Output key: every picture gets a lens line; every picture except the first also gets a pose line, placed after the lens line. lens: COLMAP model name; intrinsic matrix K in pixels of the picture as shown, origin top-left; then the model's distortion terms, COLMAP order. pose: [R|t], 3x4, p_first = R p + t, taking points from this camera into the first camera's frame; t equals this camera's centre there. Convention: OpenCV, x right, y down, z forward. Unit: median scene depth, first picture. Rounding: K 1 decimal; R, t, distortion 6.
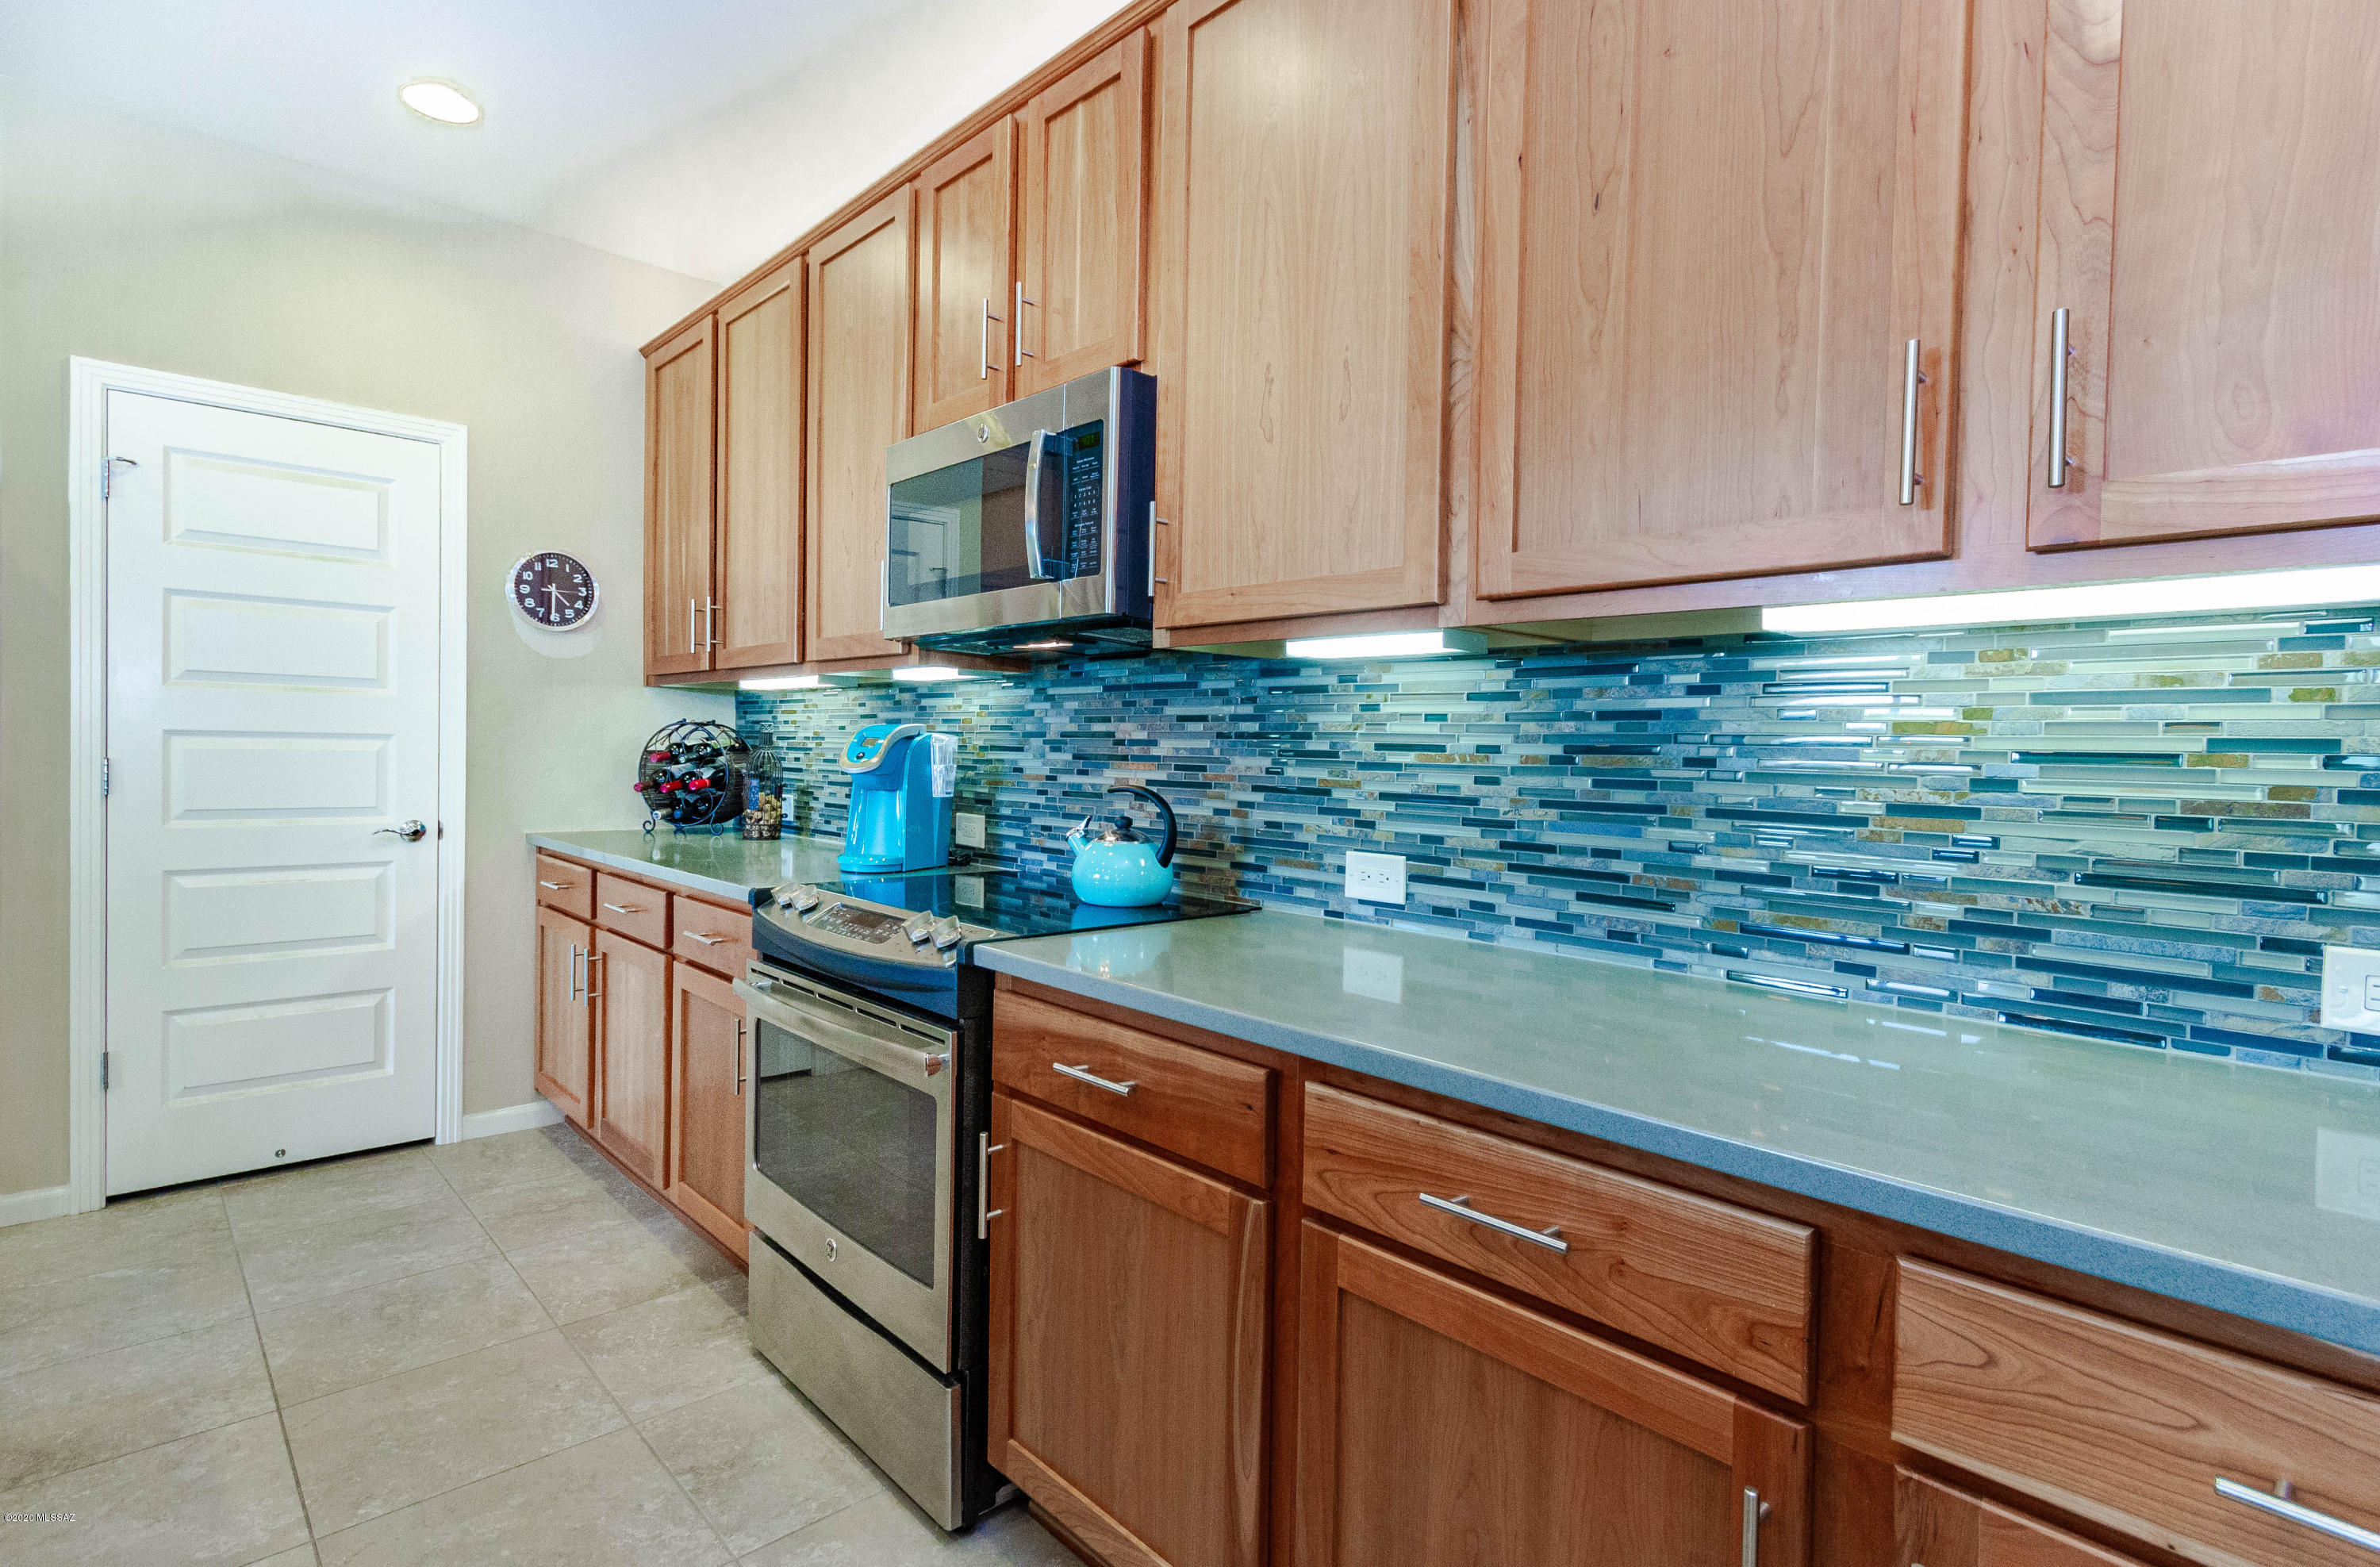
lens RADIAL K [[1164.7, 0, 1180.5], [0, 1164.7, 771.7], [0, 0, 1]] dist [0.002130, 0.000450]
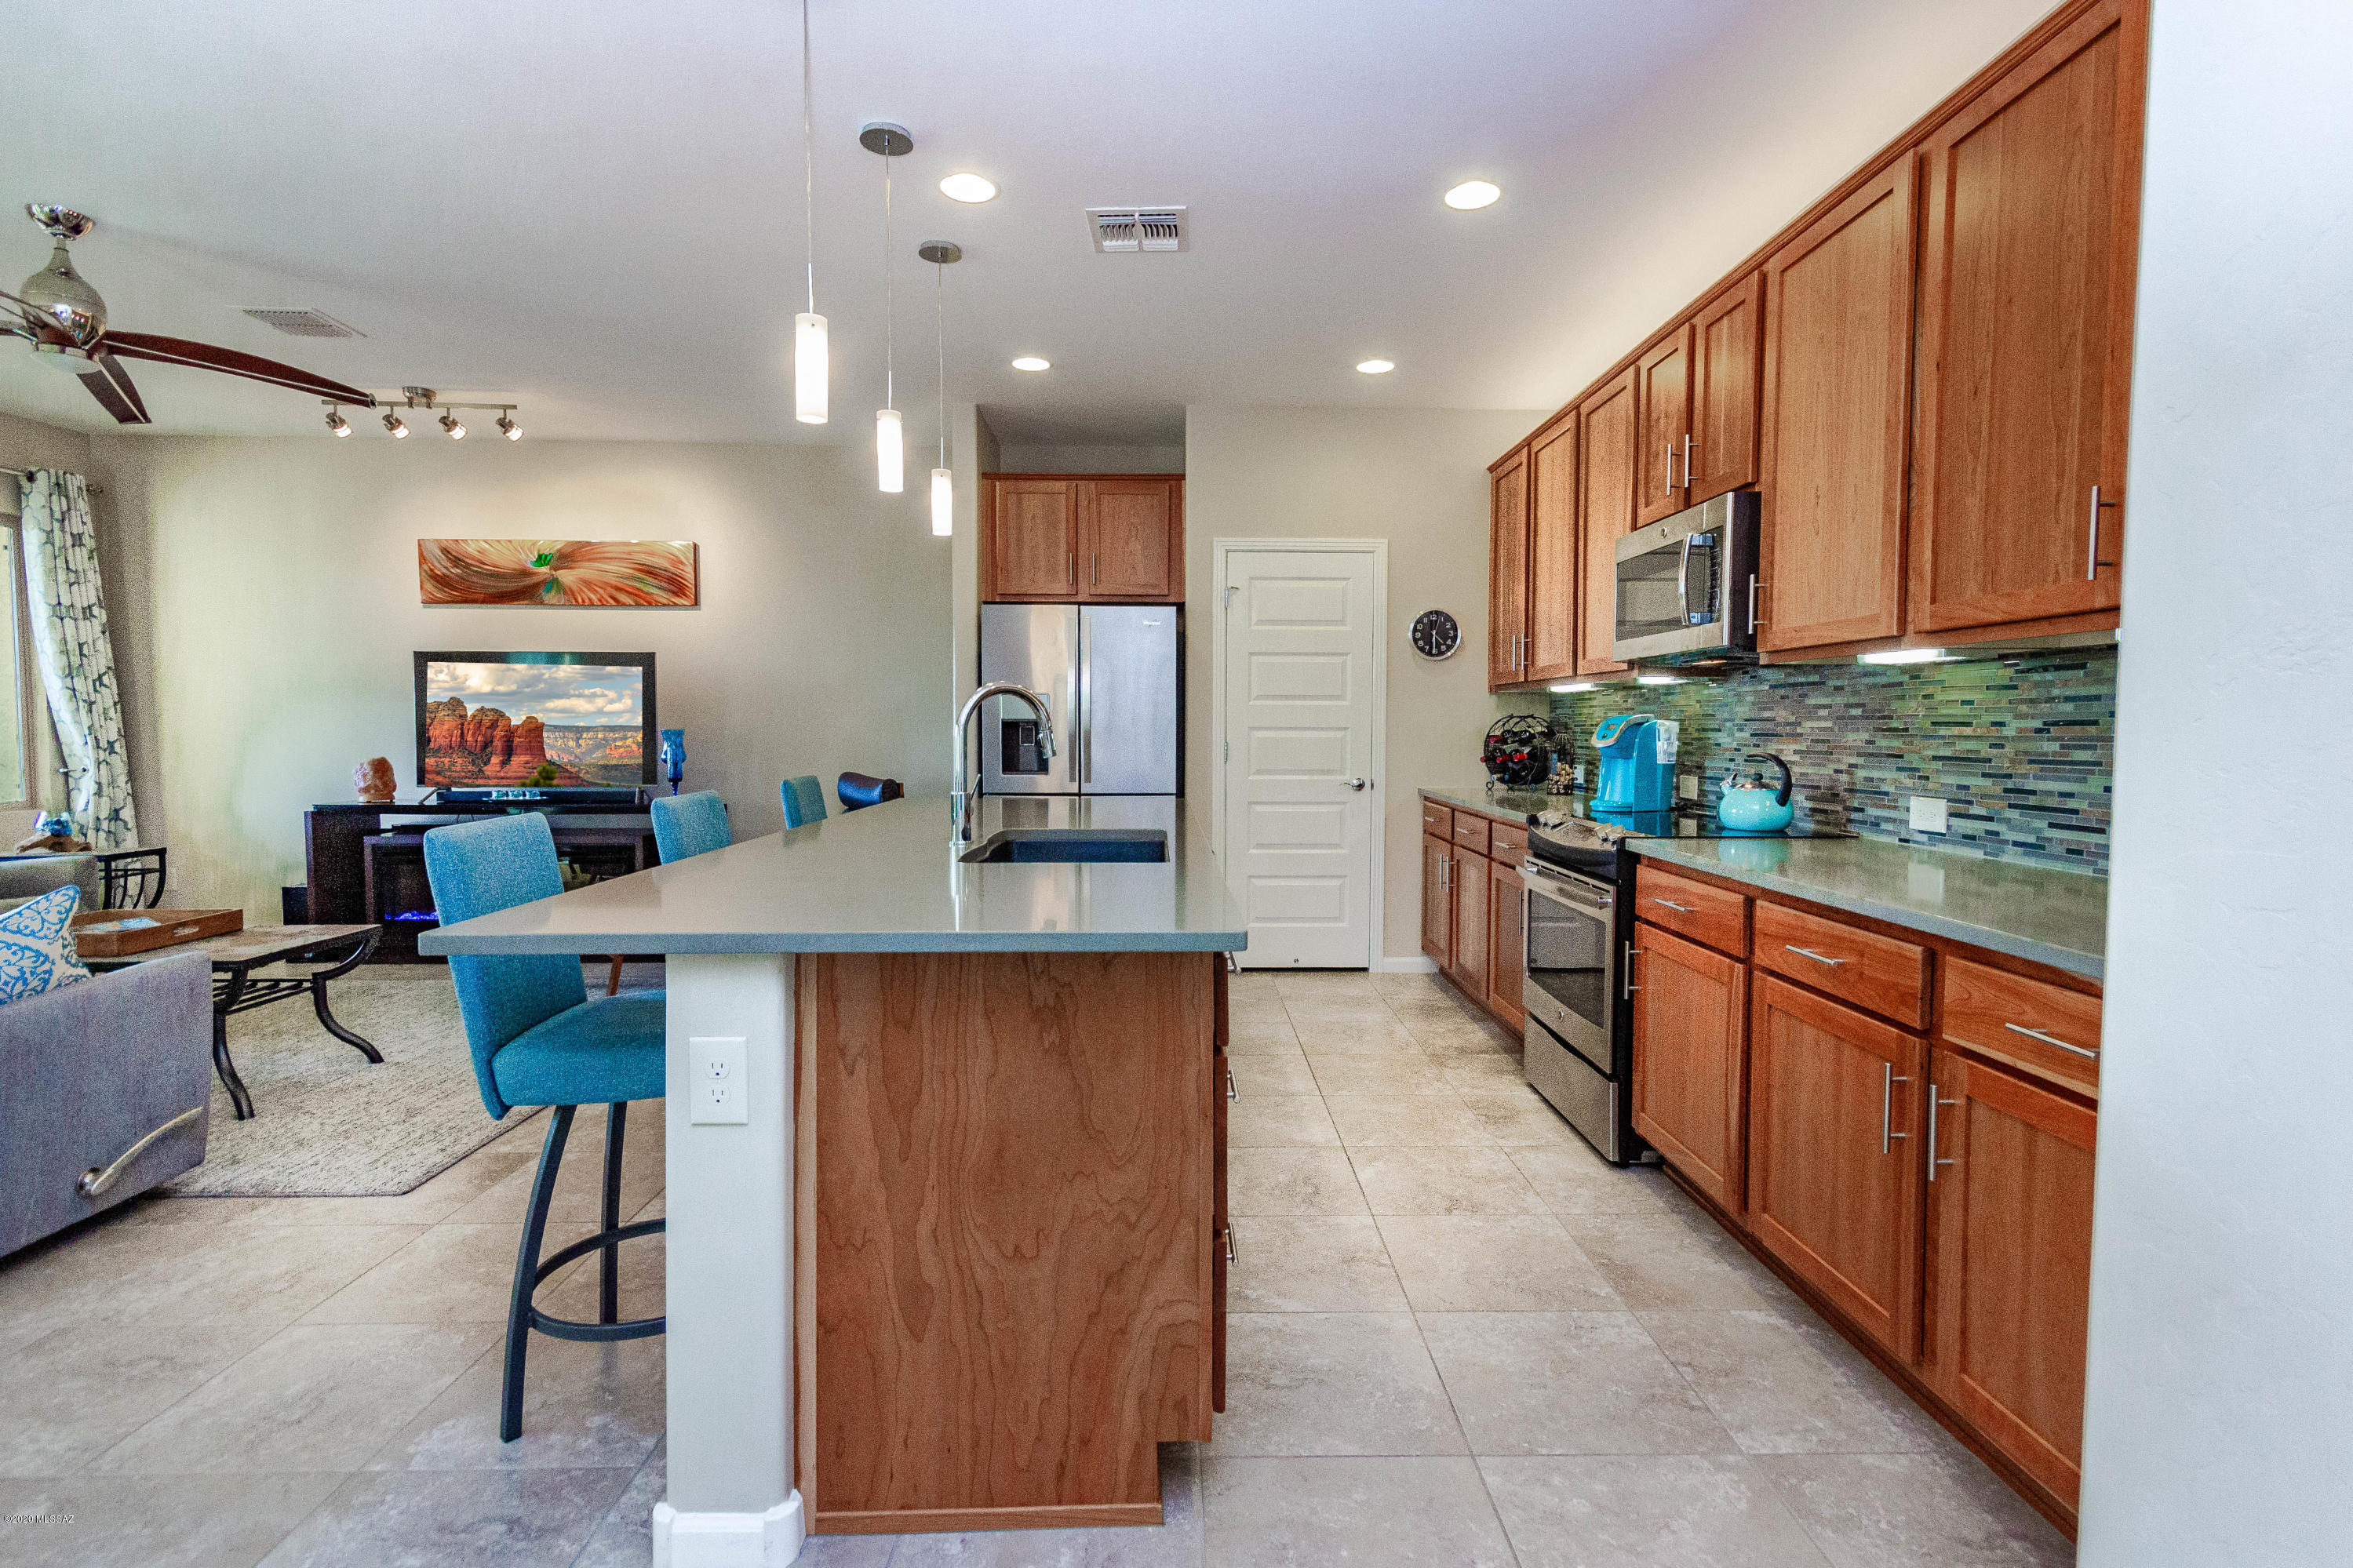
lens RADIAL K [[1126.4, 0, 1186.8], [0, 1126.4, 780.5], [0, 0, 1]] dist [0.010040, -0.000275]
pose [[0.746515, 0.014325, -0.665214, 0.366405], [-0.001557, 0.999803, 0.019783, 0.019841], [0.665367, -0.013733, 0.746390, -0.580024]]
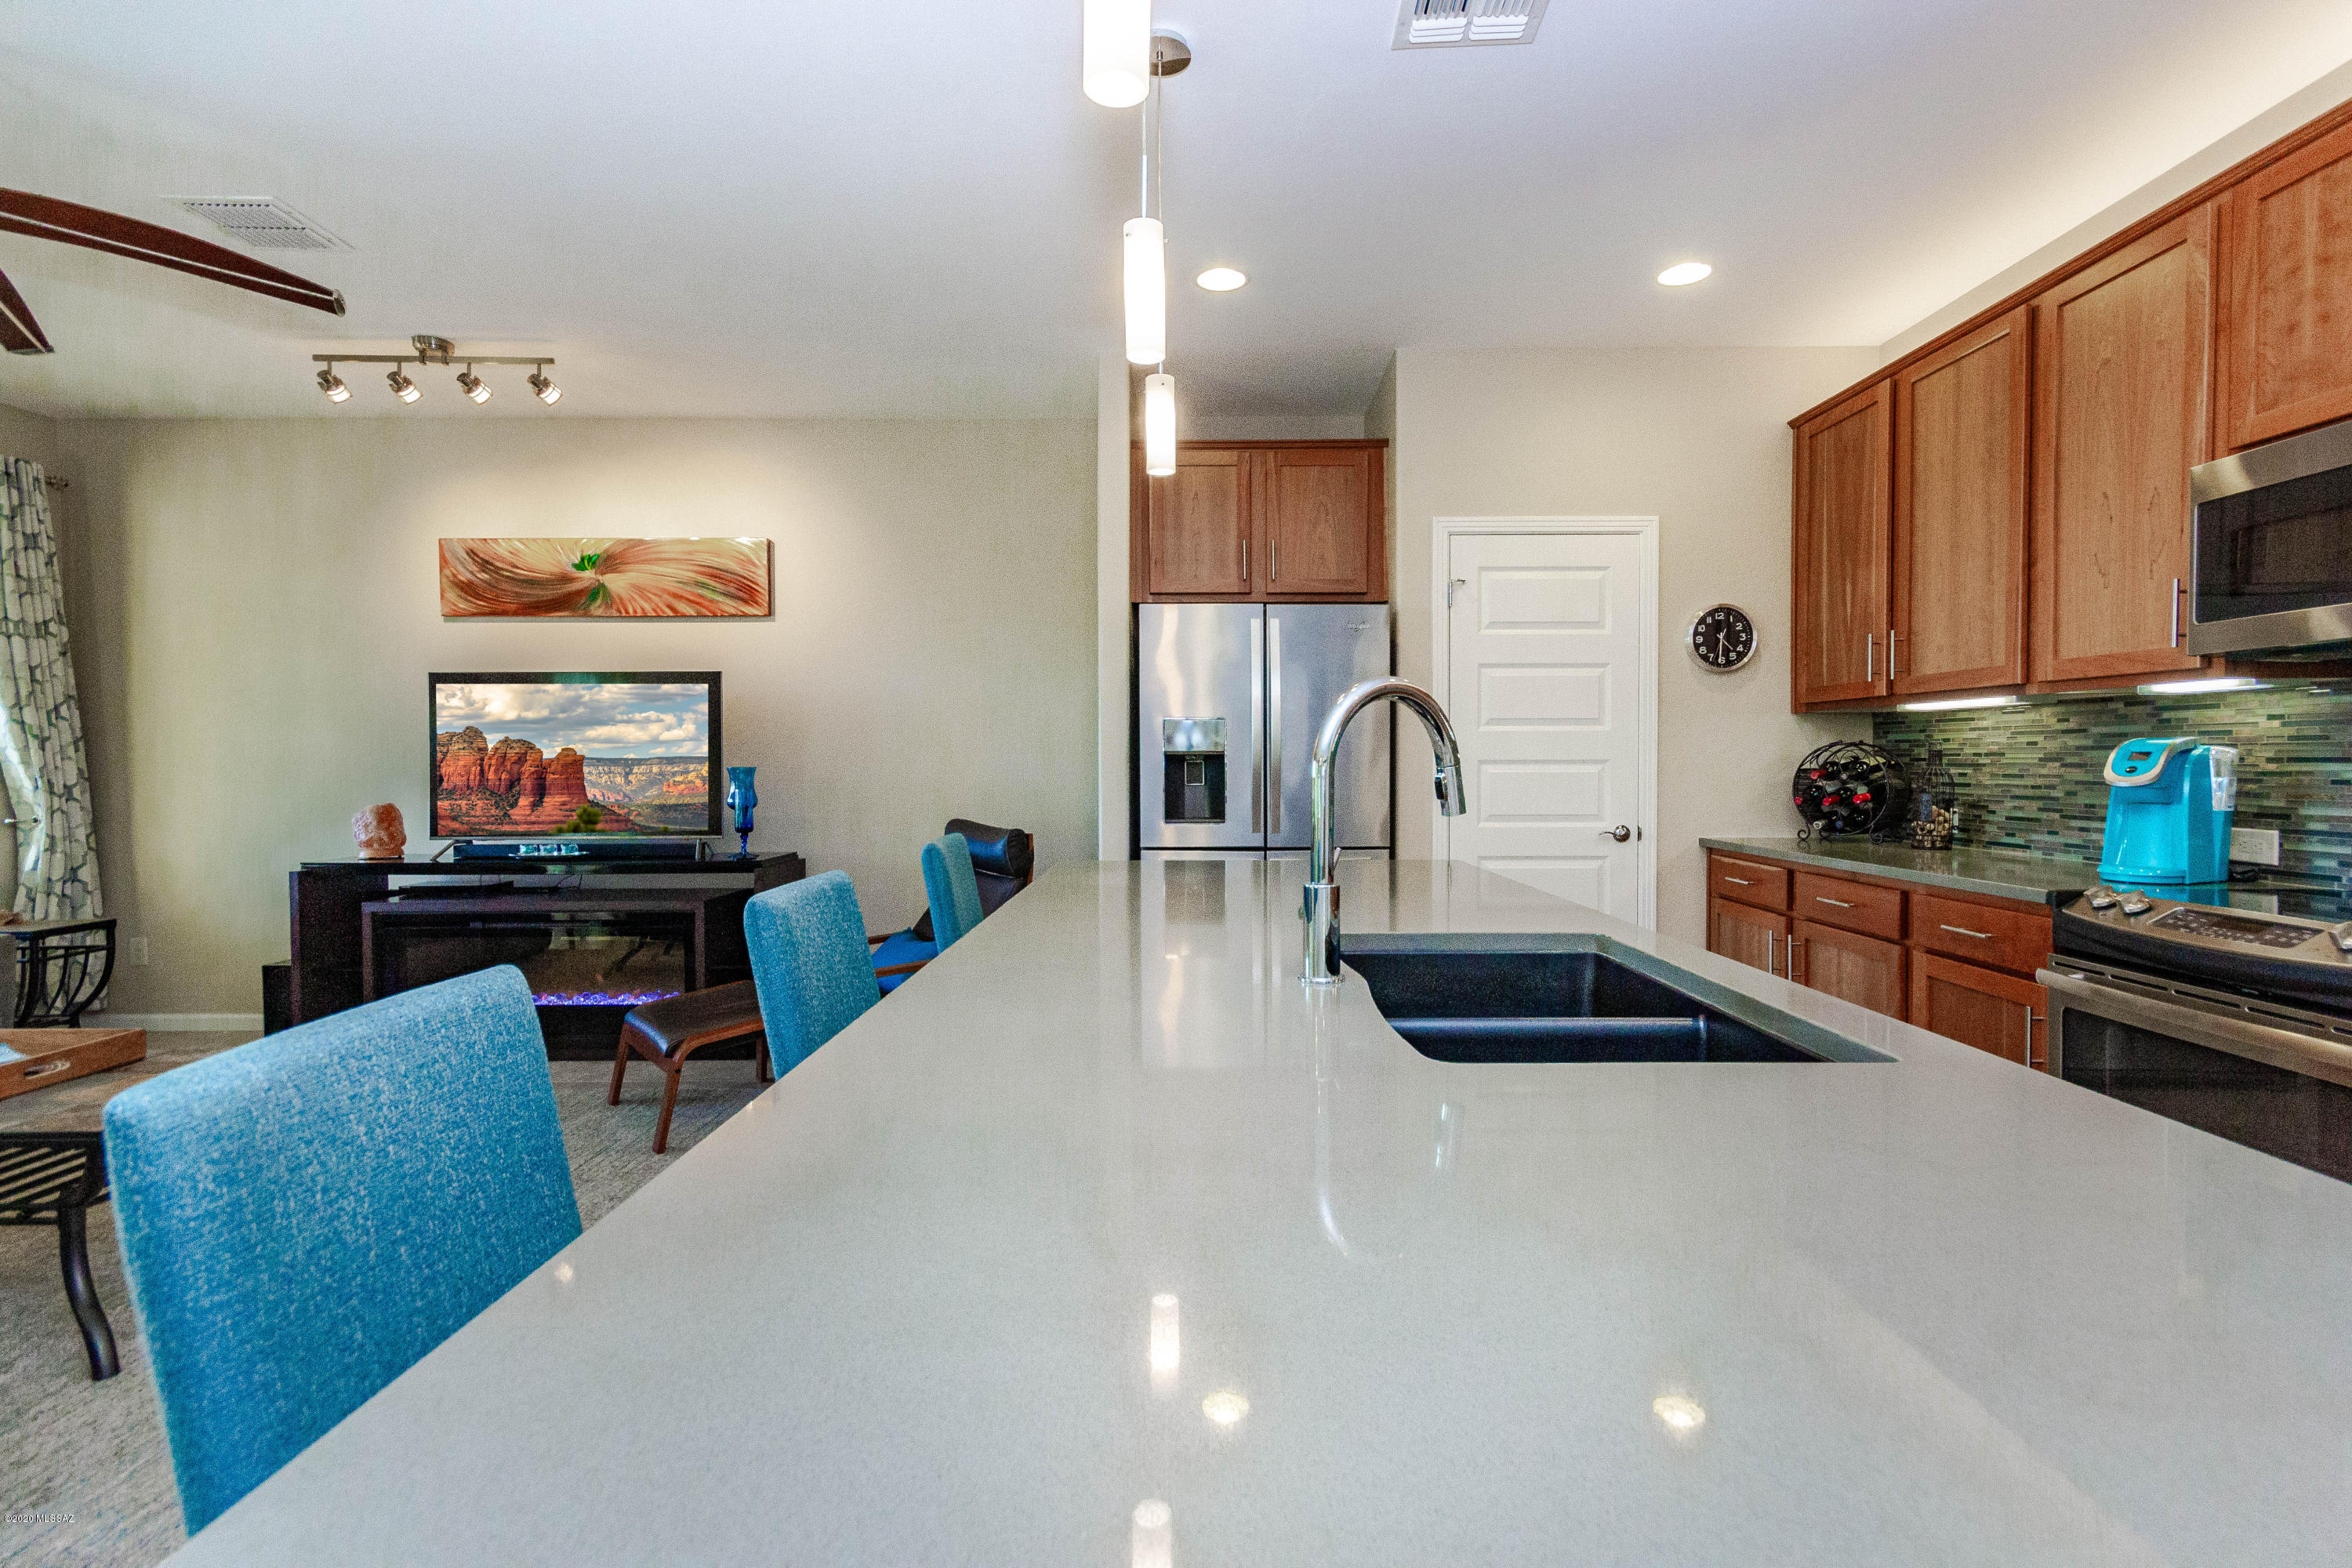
lens RADIAL K [[1101.8, 0, 1189.7], [0, 1101.8, 782.7], [0, 0, 1]] dist [0.004786, -0.000581]
pose [[0.728881, -0.008152, -0.684592, -0.252494], [0.003249, 0.999959, -0.008448, 0.004158], [0.684633, 0.003934, 0.728877, -0.344003]]
